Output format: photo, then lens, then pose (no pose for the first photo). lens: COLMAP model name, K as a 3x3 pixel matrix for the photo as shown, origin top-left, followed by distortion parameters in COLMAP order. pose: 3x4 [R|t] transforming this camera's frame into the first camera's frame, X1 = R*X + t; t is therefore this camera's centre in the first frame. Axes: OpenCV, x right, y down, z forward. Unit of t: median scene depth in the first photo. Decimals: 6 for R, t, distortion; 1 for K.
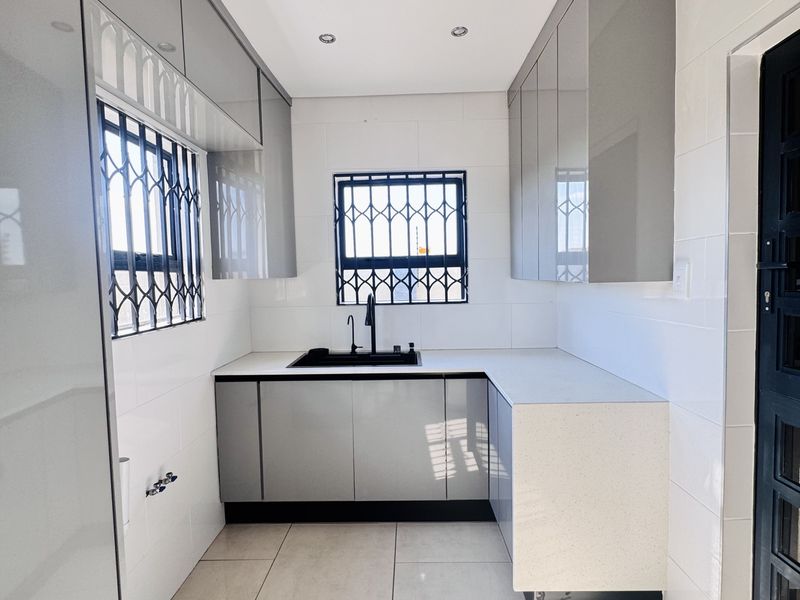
lens RADIAL K [[428.8, 0, 399.3], [0, 428.8, 297.6], [0, 0, 1]] dist [-0.002933, -0.000097]
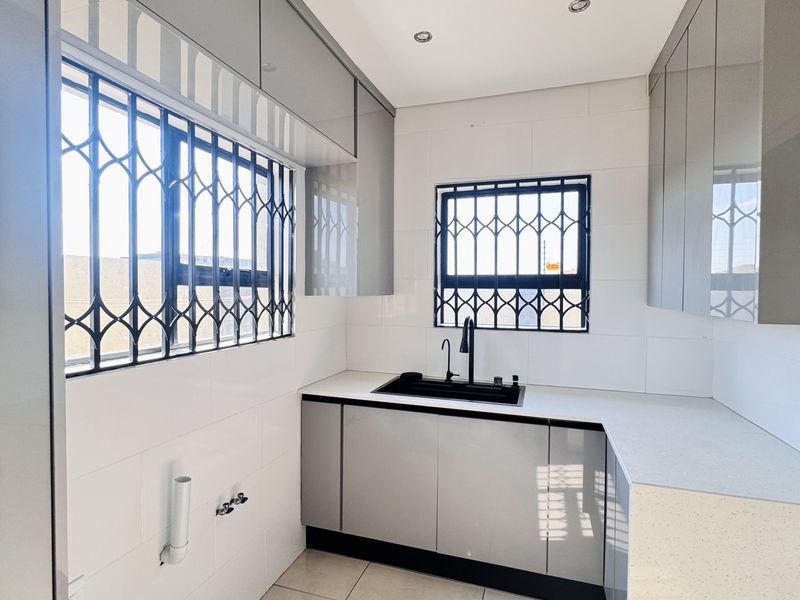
lens RADIAL K [[428.8, 0, 399.3], [0, 428.8, 297.6], [0, 0, 1]] dist [-0.002933, -0.000097]
pose [[0.955447, 0.035299, -0.293046, 0.053152], [-0.044477, 0.998705, -0.024713, -0.019546], [0.291794, 0.036645, 0.955779, 0.101061]]
